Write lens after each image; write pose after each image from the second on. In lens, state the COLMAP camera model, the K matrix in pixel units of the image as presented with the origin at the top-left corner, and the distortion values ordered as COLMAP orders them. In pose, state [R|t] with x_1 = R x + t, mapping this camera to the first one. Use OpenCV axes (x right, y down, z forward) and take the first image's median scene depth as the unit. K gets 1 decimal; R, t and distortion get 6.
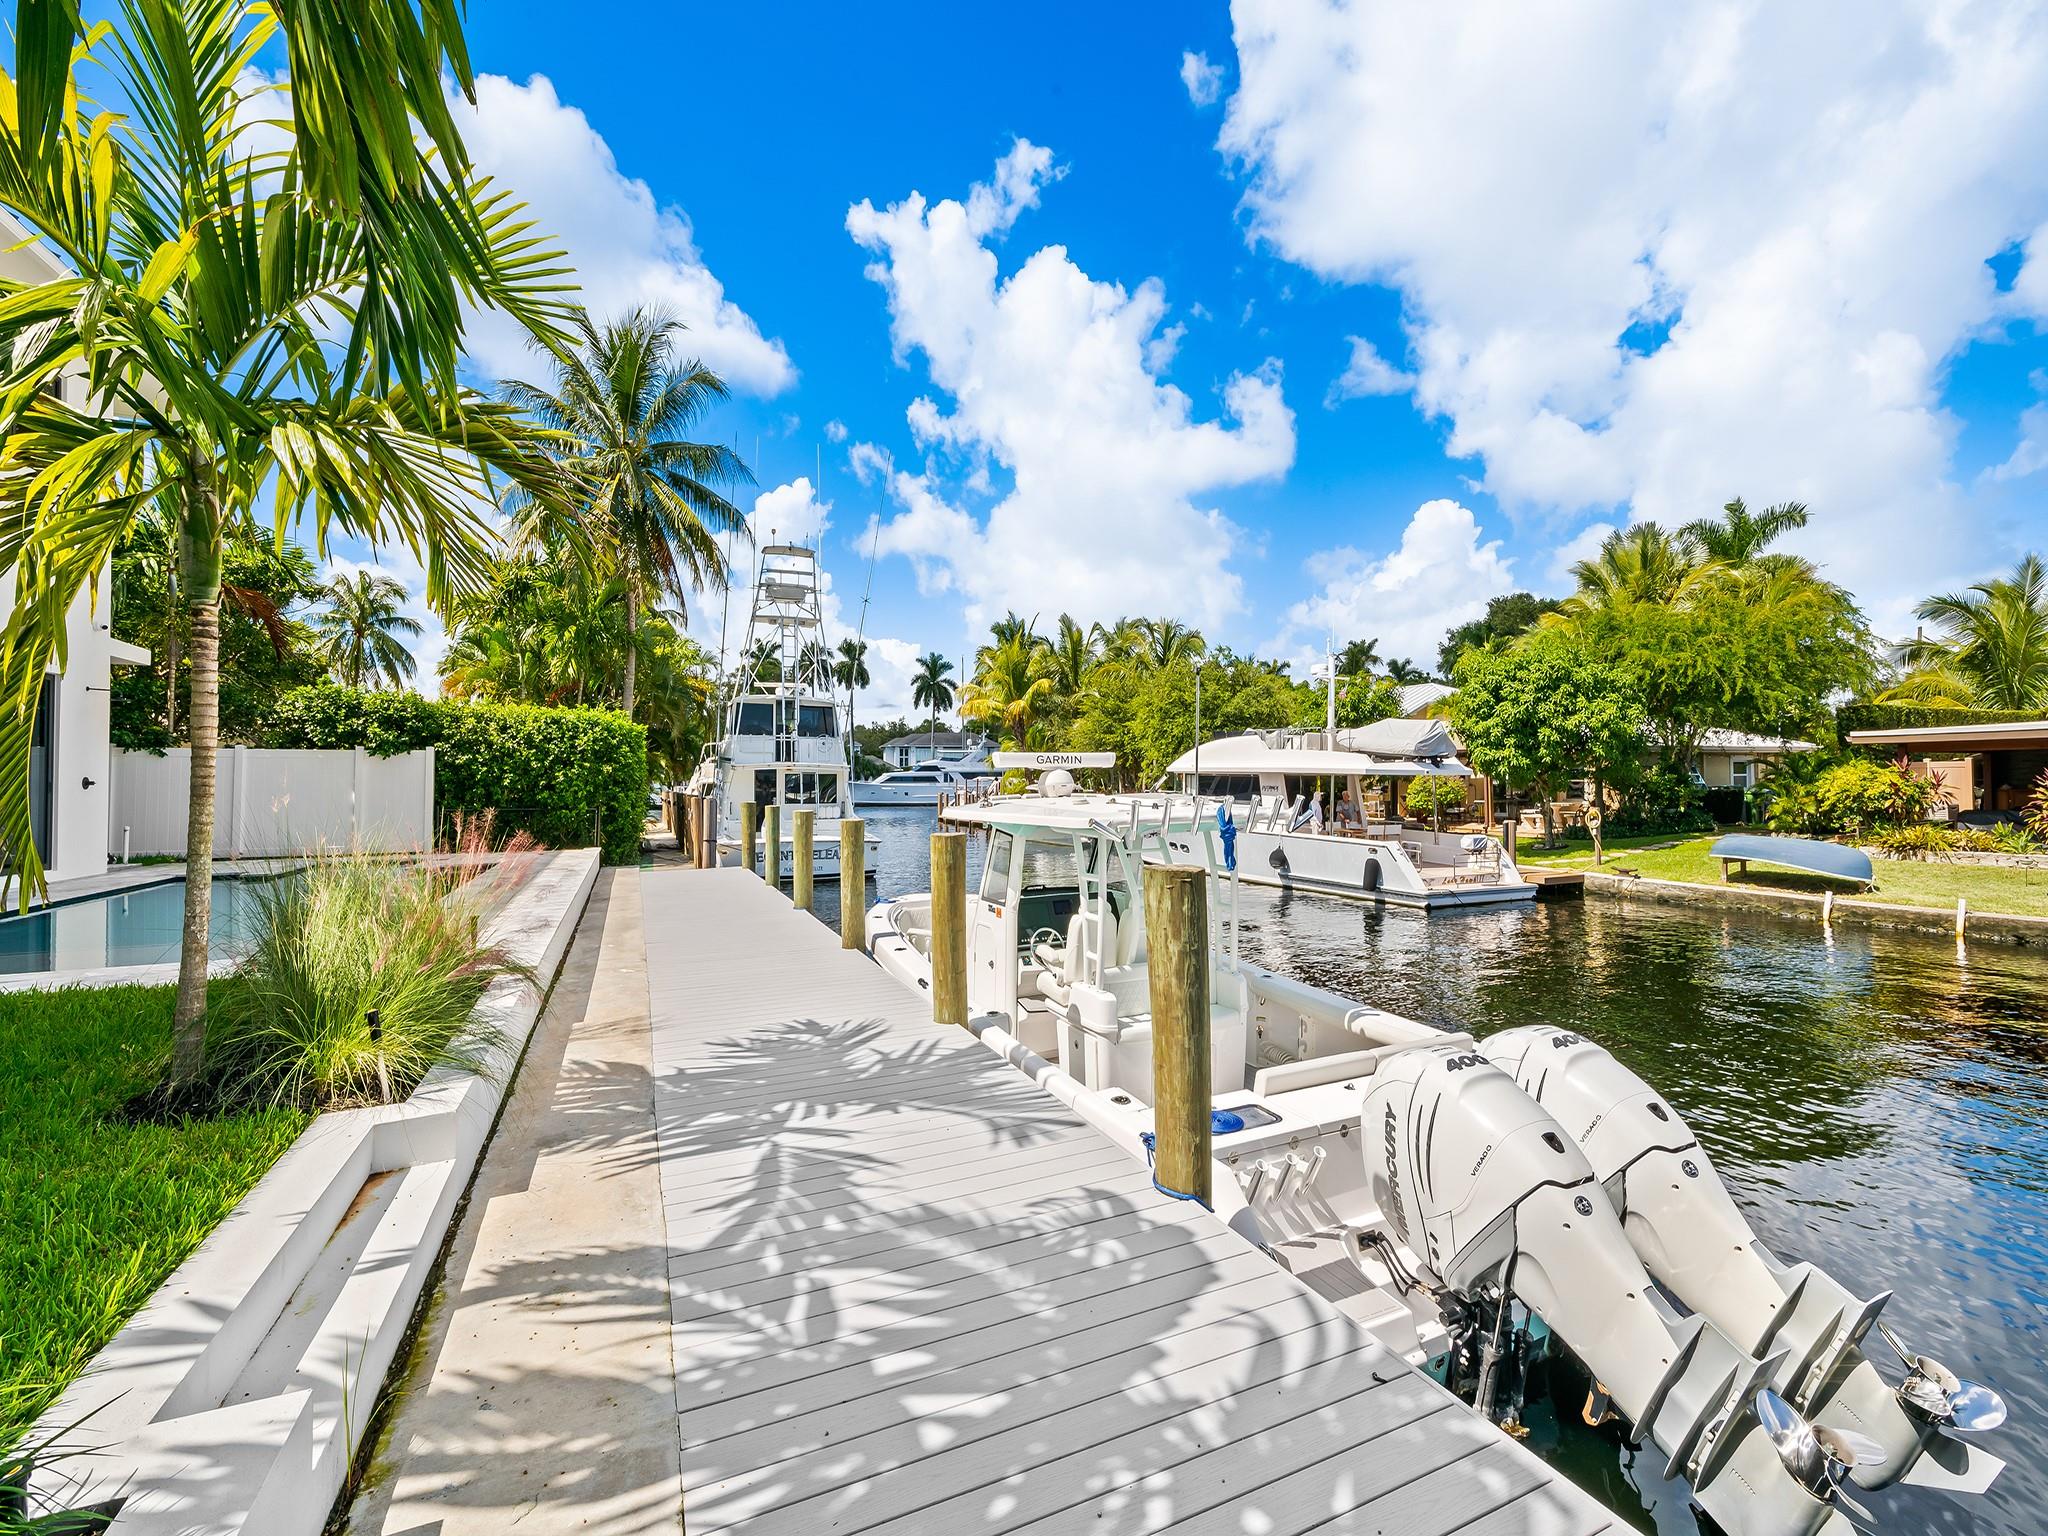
lens RADIAL K [[859.0, 0, 1031.4], [0, 859.0, 778.8], [0, 0, 1]] dist [0.008154, -0.002845]
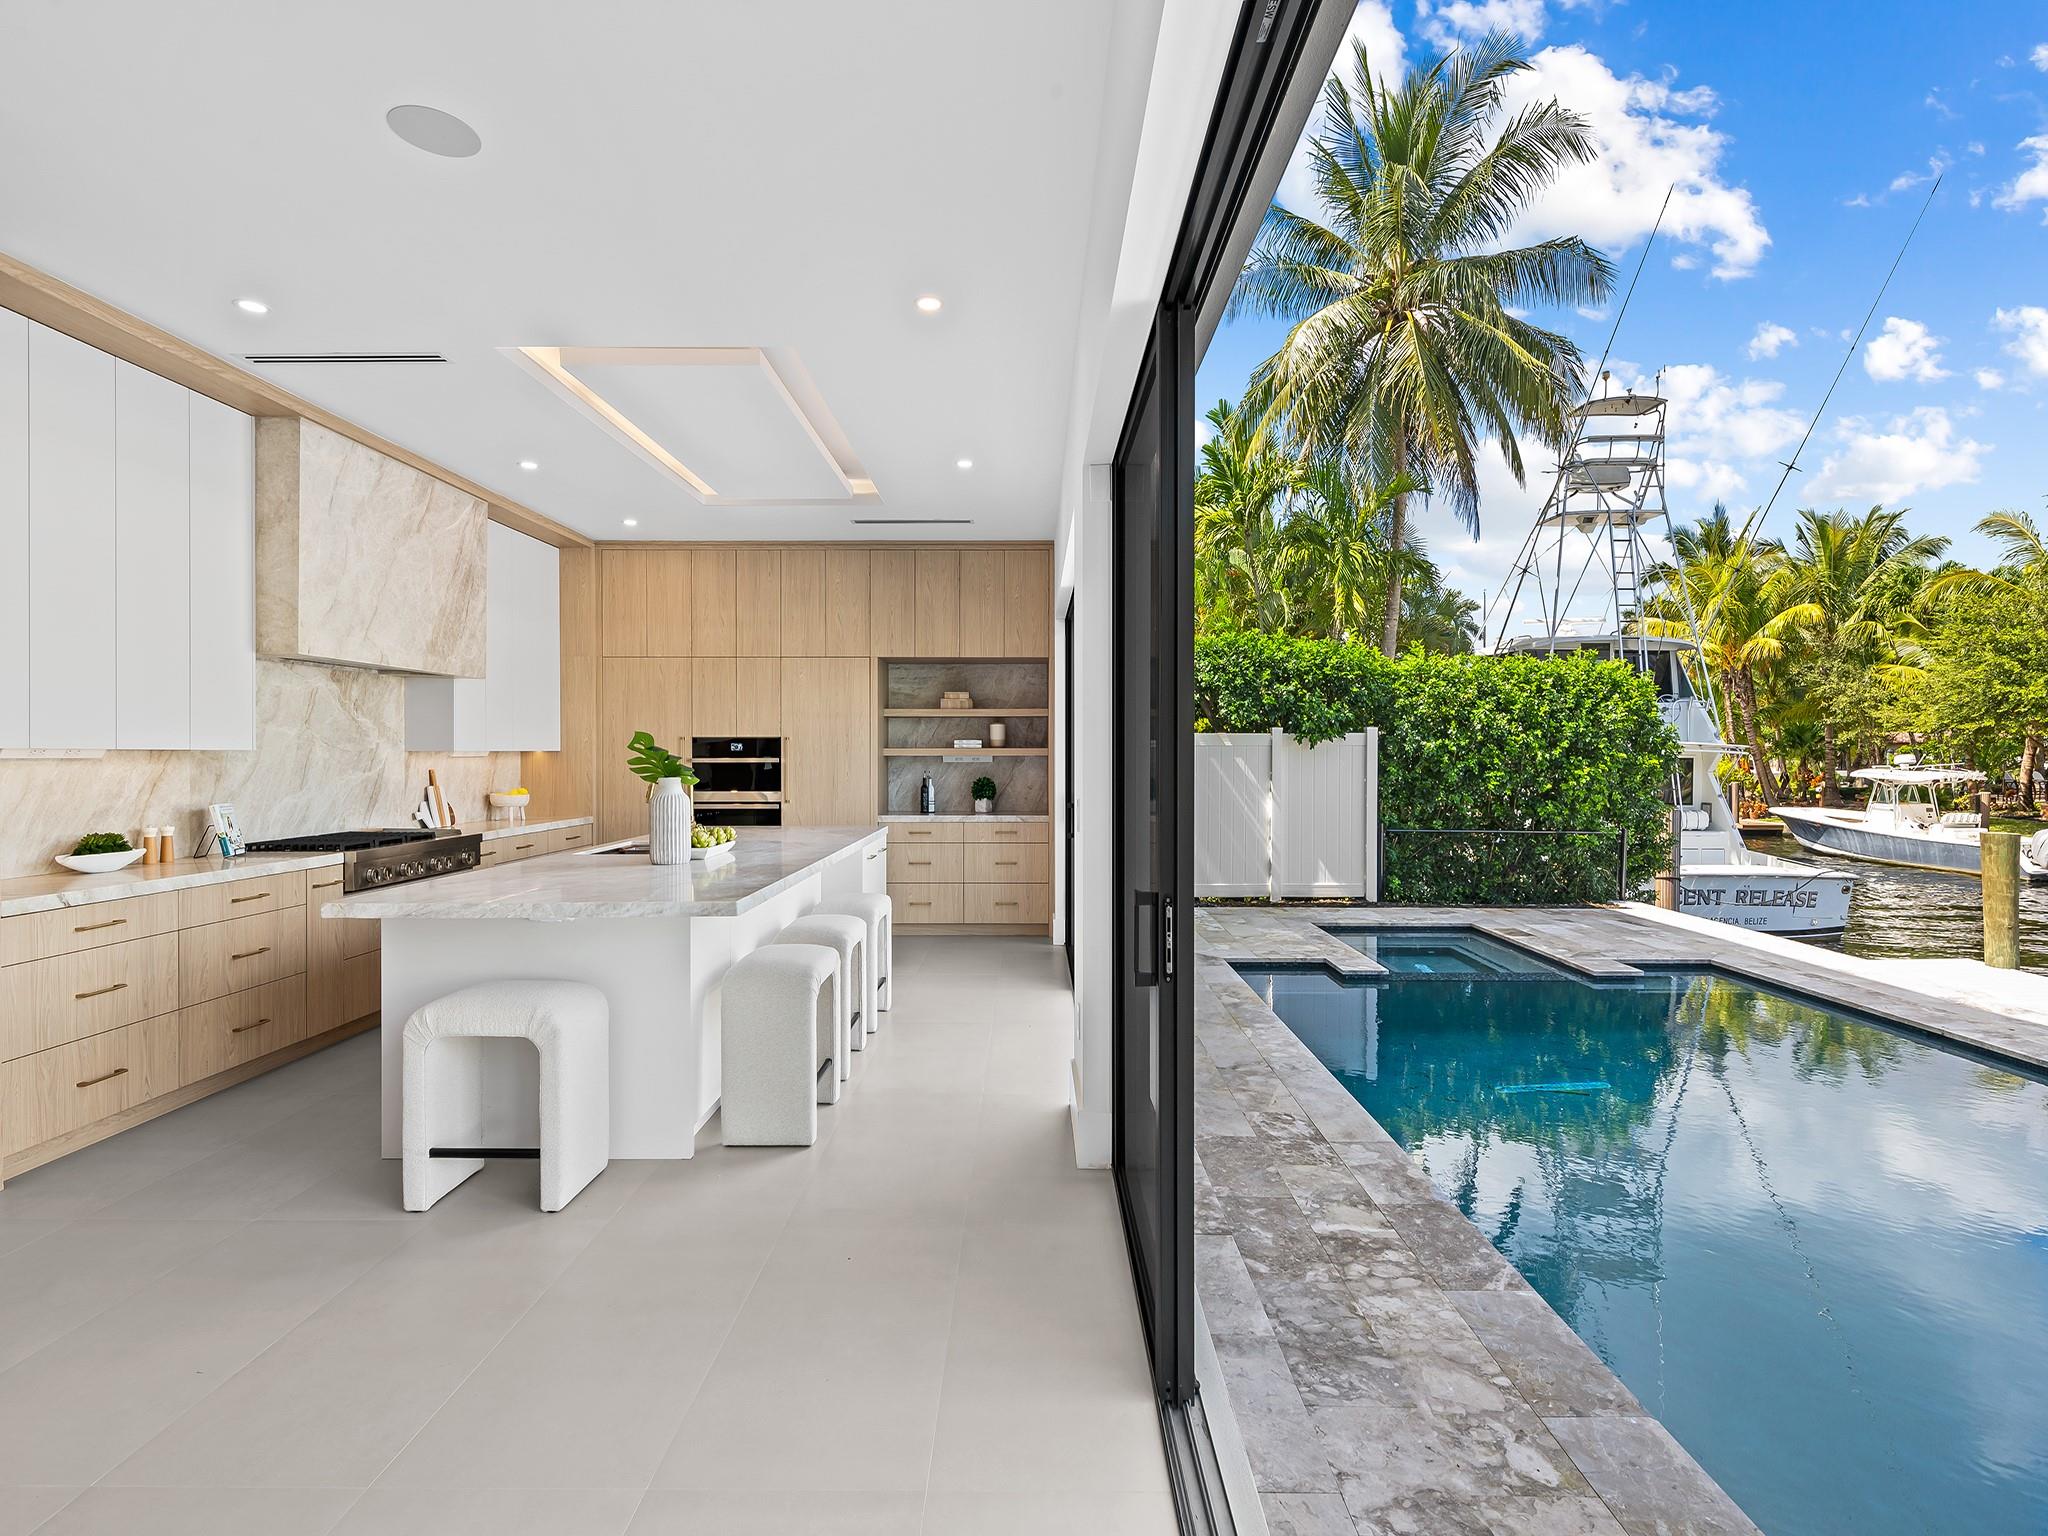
lens RADIAL K [[976.2, 0, 1019.9], [0, 976.2, 761.9], [0, 0, 1]] dist [0.006332, -0.001929]
pose [[0.910842, 0.008280, -0.412673, -0.472396], [-0.002071, 0.999878, 0.015491, -0.016624], [0.412751, -0.013255, 0.910747, 0.195036]]
